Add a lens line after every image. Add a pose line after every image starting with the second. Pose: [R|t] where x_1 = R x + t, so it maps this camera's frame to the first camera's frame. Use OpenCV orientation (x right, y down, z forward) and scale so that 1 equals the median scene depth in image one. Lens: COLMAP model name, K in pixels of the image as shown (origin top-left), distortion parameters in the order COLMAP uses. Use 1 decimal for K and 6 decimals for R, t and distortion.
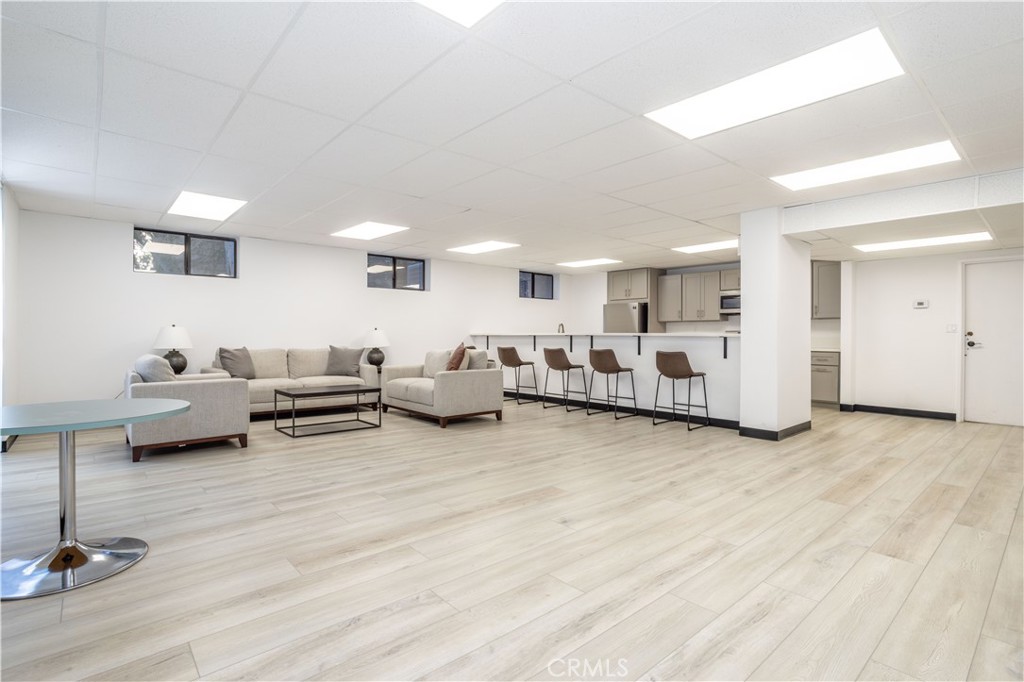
lens RADIAL K [[499.2, 0, 514.8], [0, 499.2, 342.0], [0, 0, 1]] dist [-0.017261, 0.003071]
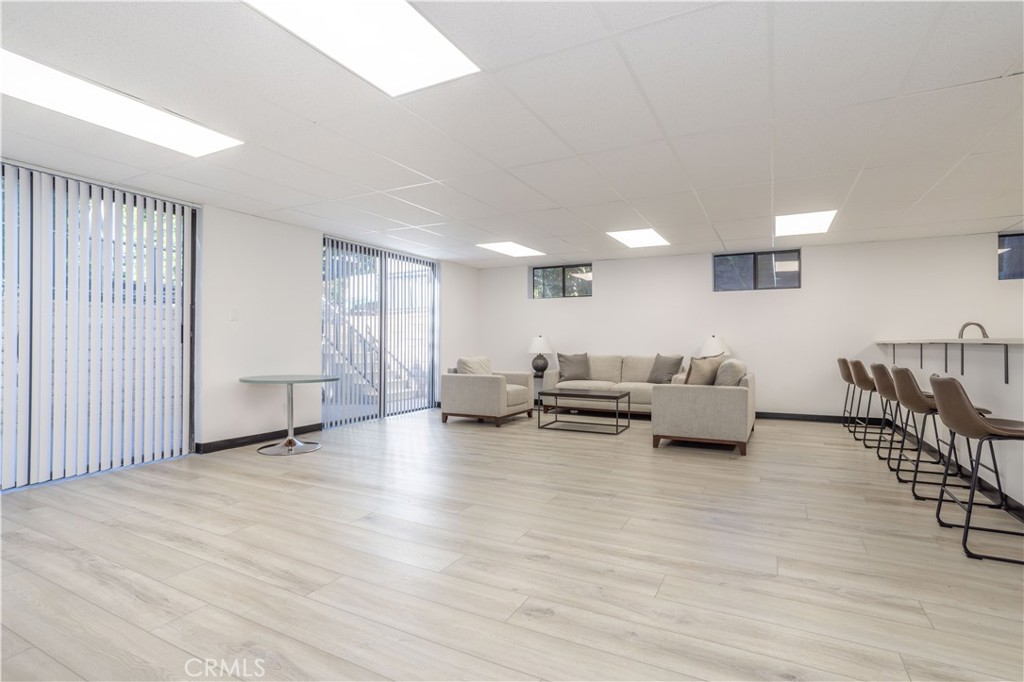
lens RADIAL K [[499.2, 0, 515.2], [0, 499.2, 338.6], [0, 0, 1]] dist [-0.017261, 0.003071]
pose [[0.343991, -0.014376, -0.938863, 1.172851], [-0.012252, 0.999729, -0.019797, 0.000304], [0.938893, 0.018313, 0.343721, 0.904166]]
